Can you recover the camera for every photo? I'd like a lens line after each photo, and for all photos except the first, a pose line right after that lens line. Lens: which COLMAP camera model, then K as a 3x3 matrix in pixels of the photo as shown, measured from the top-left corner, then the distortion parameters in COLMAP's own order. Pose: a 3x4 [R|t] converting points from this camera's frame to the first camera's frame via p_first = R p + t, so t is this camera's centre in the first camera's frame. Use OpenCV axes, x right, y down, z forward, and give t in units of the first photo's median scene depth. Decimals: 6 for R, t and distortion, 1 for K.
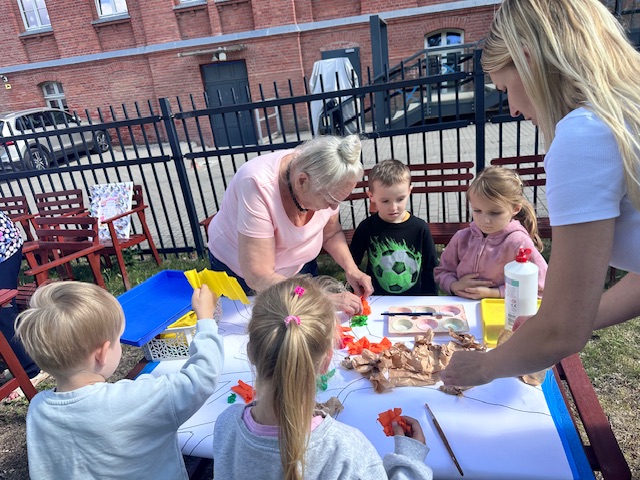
lens RADIAL K [[452.7, 0, 317.5], [0, 452.7, 241.7], [0, 0, 1]] dist [0.004509, -0.013351]
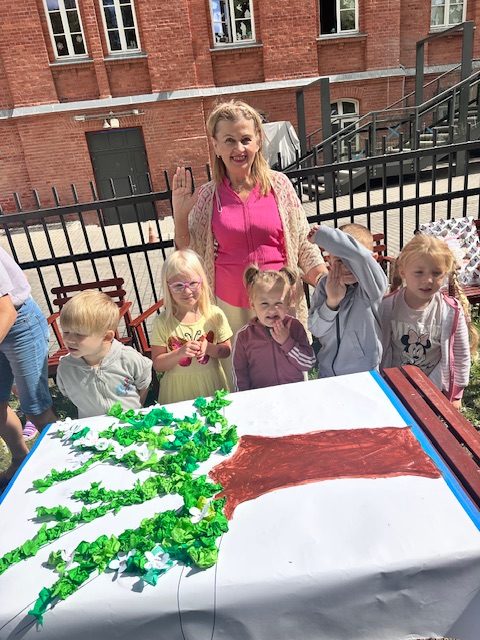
lens RADIAL K [[452.7, 0, 239.8], [0, 452.7, 310.9], [0, 0, 1]] dist [0.004509, -0.013351]
pose [[0.935181, -0.119545, 0.333386, -0.321099], [0.130216, 0.991438, -0.009761, -0.004818], [-0.329365, 0.052540, 0.942740, 0.107891]]
